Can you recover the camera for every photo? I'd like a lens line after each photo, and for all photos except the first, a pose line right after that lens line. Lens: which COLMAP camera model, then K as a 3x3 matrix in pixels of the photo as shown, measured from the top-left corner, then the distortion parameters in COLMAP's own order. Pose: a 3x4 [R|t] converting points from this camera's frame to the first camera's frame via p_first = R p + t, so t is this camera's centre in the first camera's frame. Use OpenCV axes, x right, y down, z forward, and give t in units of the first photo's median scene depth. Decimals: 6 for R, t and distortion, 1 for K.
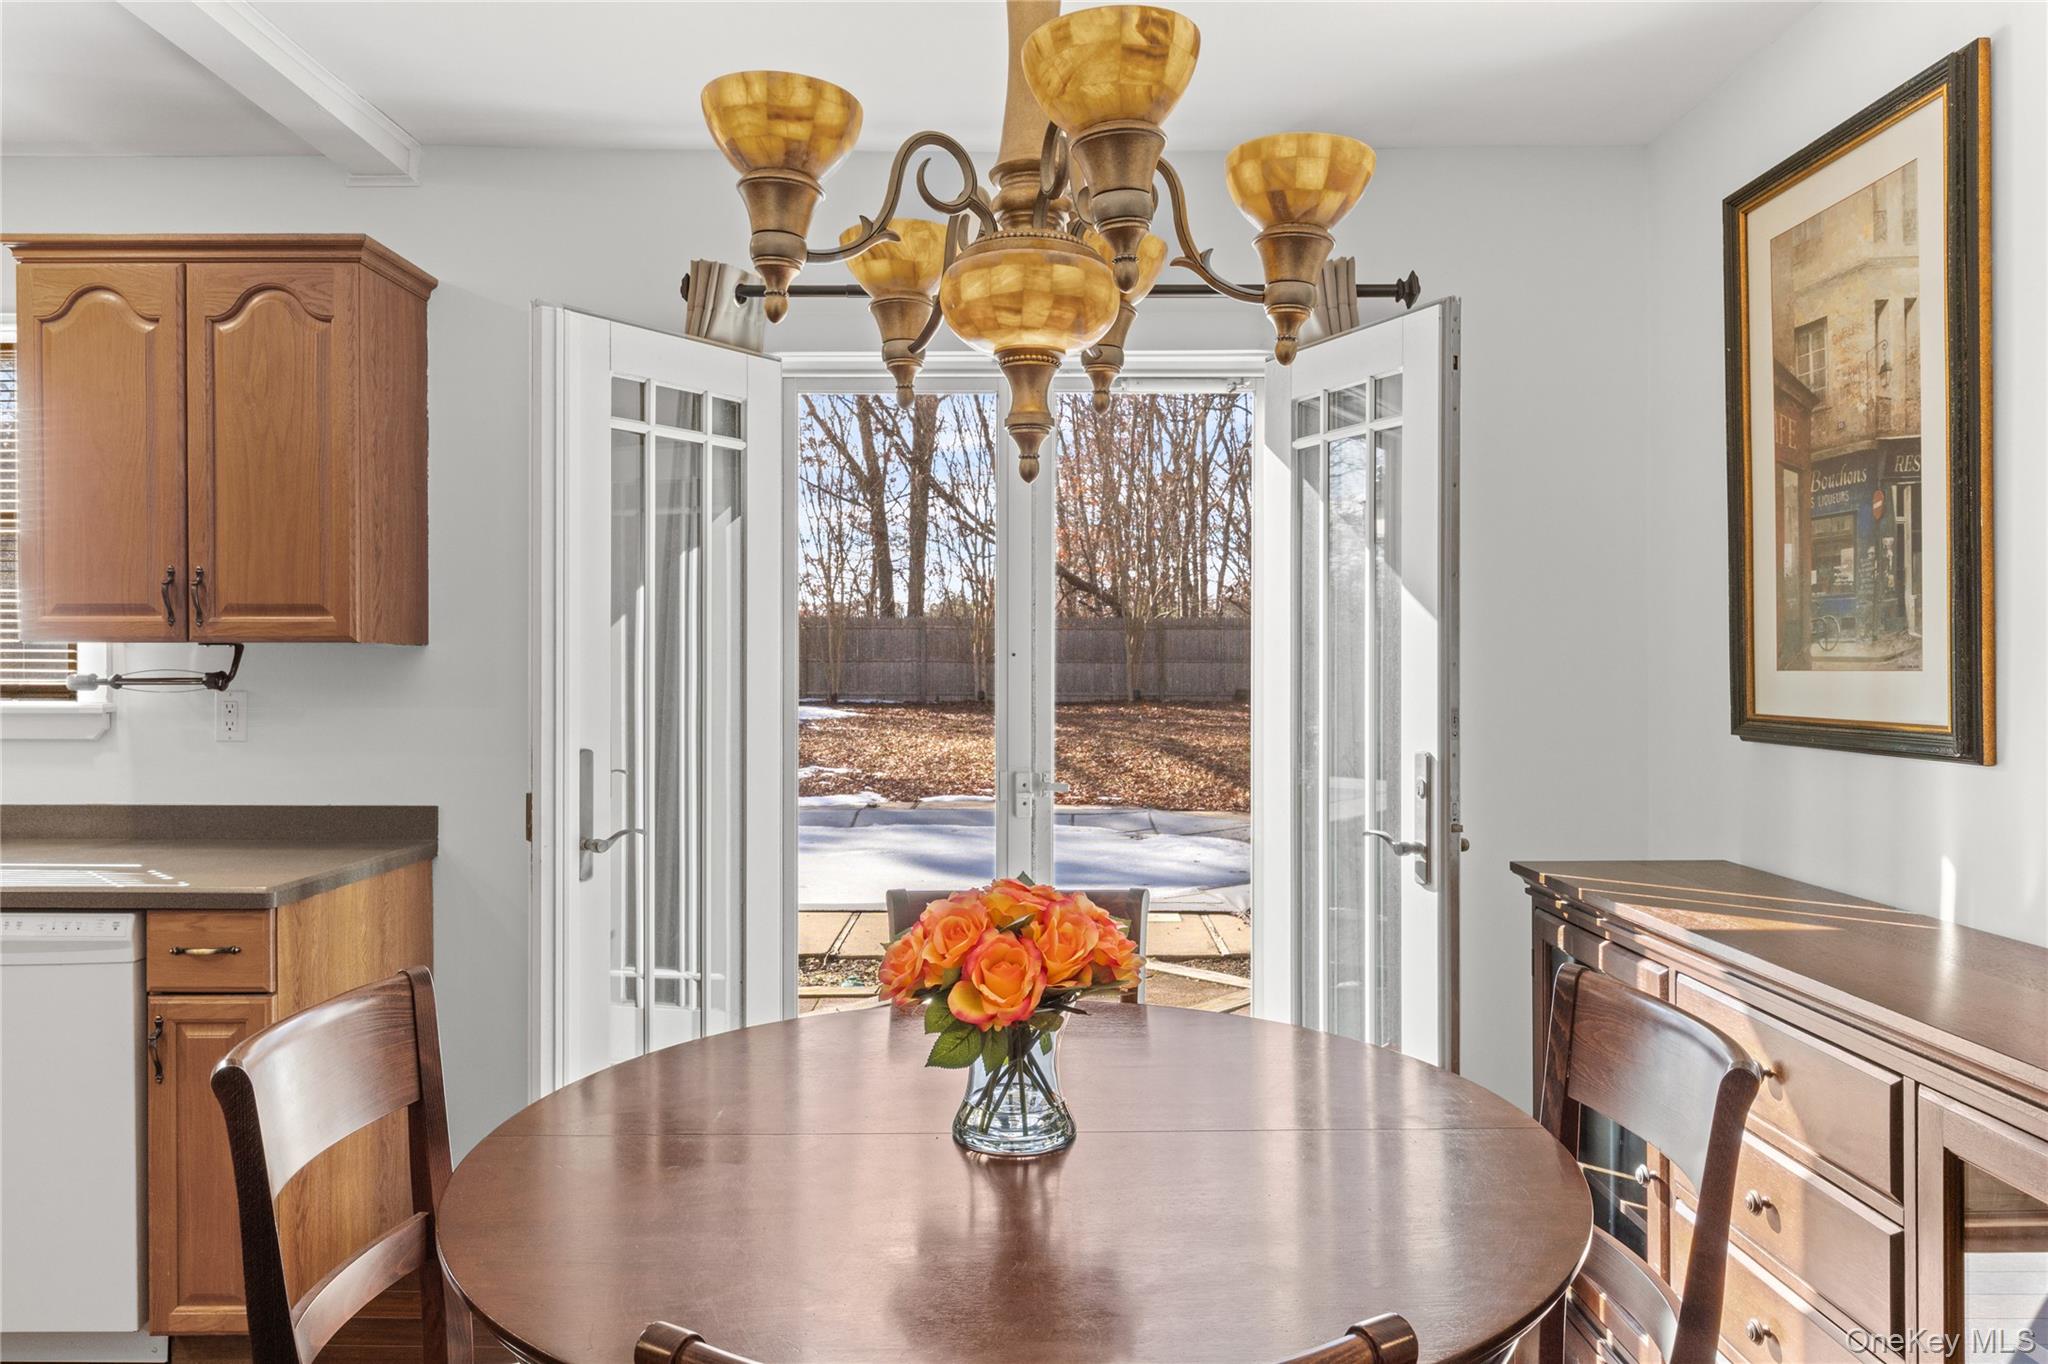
lens RADIAL K [[1335.3, 0, 1038.8], [0, 1335.3, 678.4], [0, 0, 1]] dist [0.001391, 0.001054]
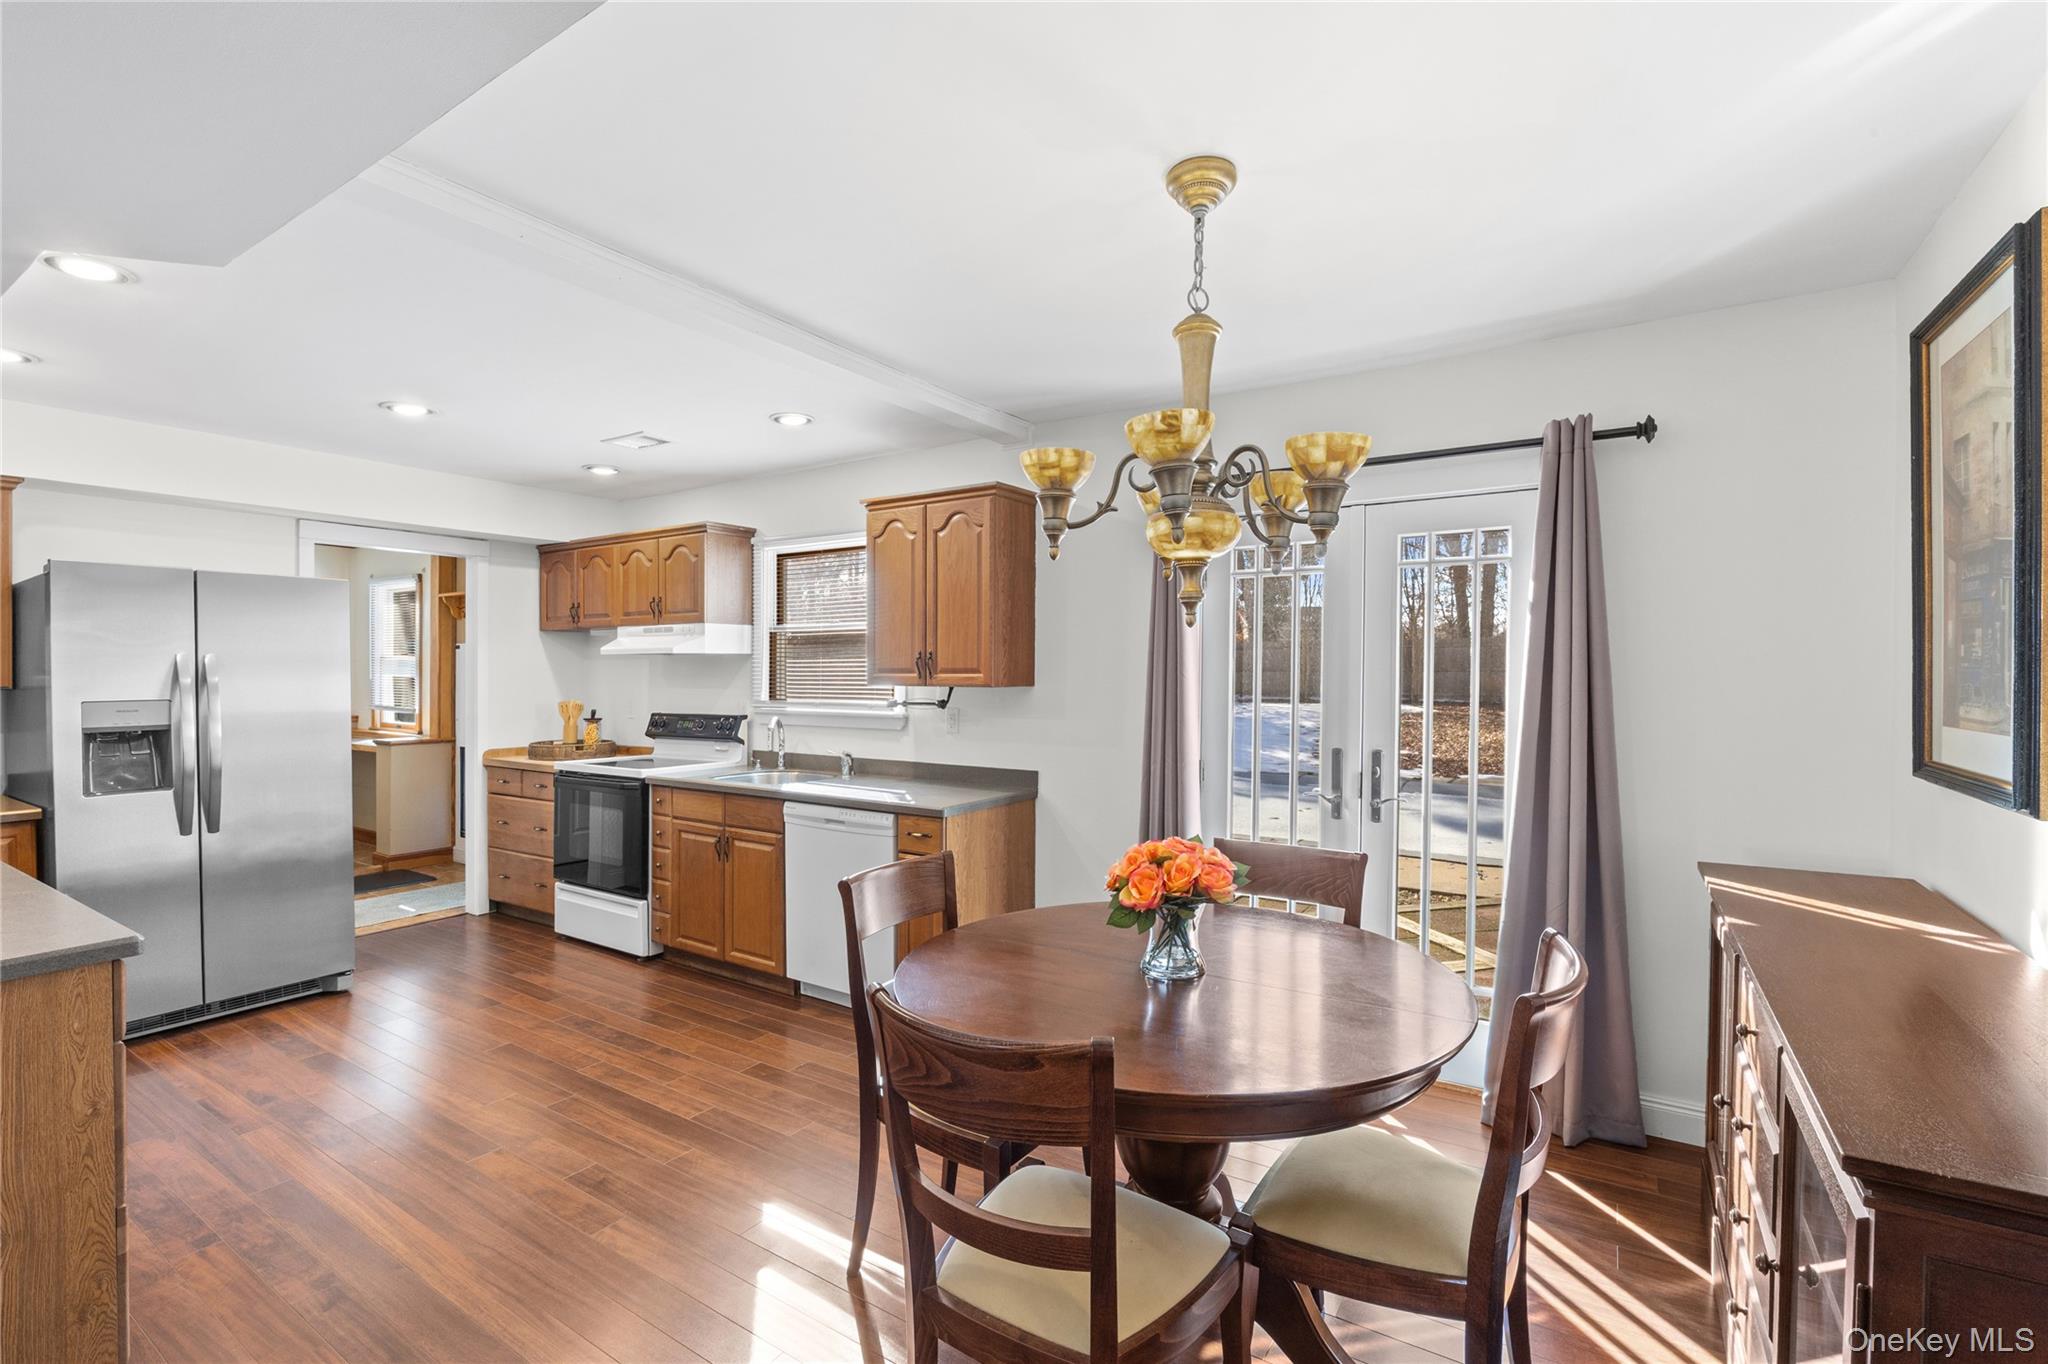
lens RADIAL K [[917.6, 0, 1021.7], [0, 917.6, 684.2], [0, 0, 1]] dist [-0.024359, 0.000205]
pose [[0.835227, 0.007391, -0.549855, 0.276095], [-0.004503, 0.999968, 0.006600, -0.040895], [0.549886, -0.003037, 0.835234, -0.113753]]
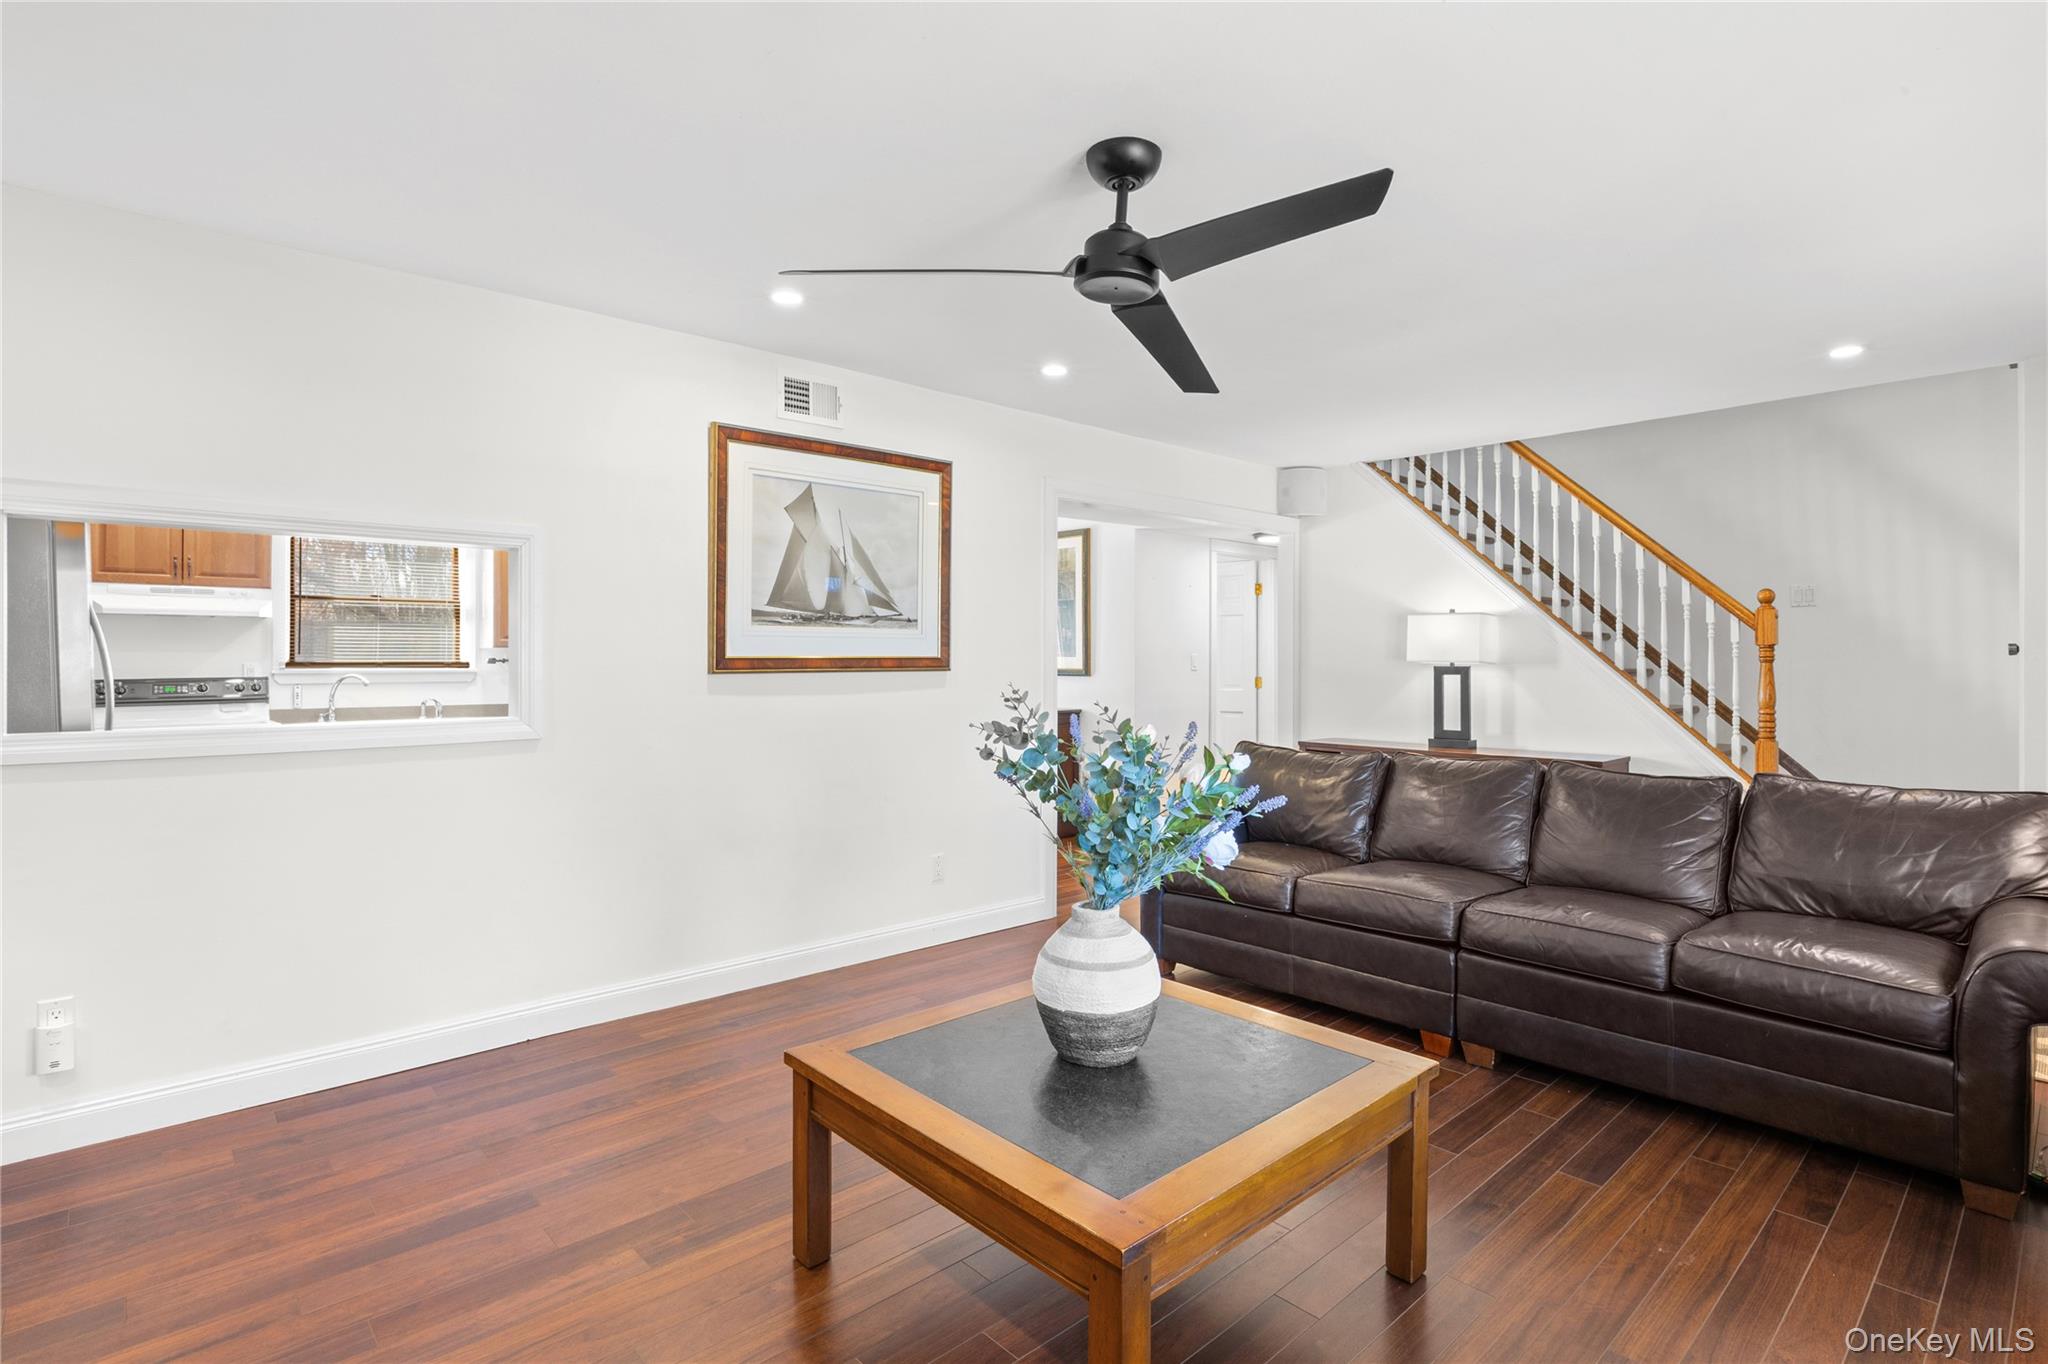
lens RADIAL K [[999.0, 0, 1022.1], [0, 999.0, 666.2], [0, 0, 1]] dist [-0.000439, -0.000056]
pose [[0.736324, -0.002807, 0.676623, -1.444996], [0.002276, 0.999996, 0.001671, 0.014233], [-0.676625, 0.000309, 0.736328, -1.538697]]
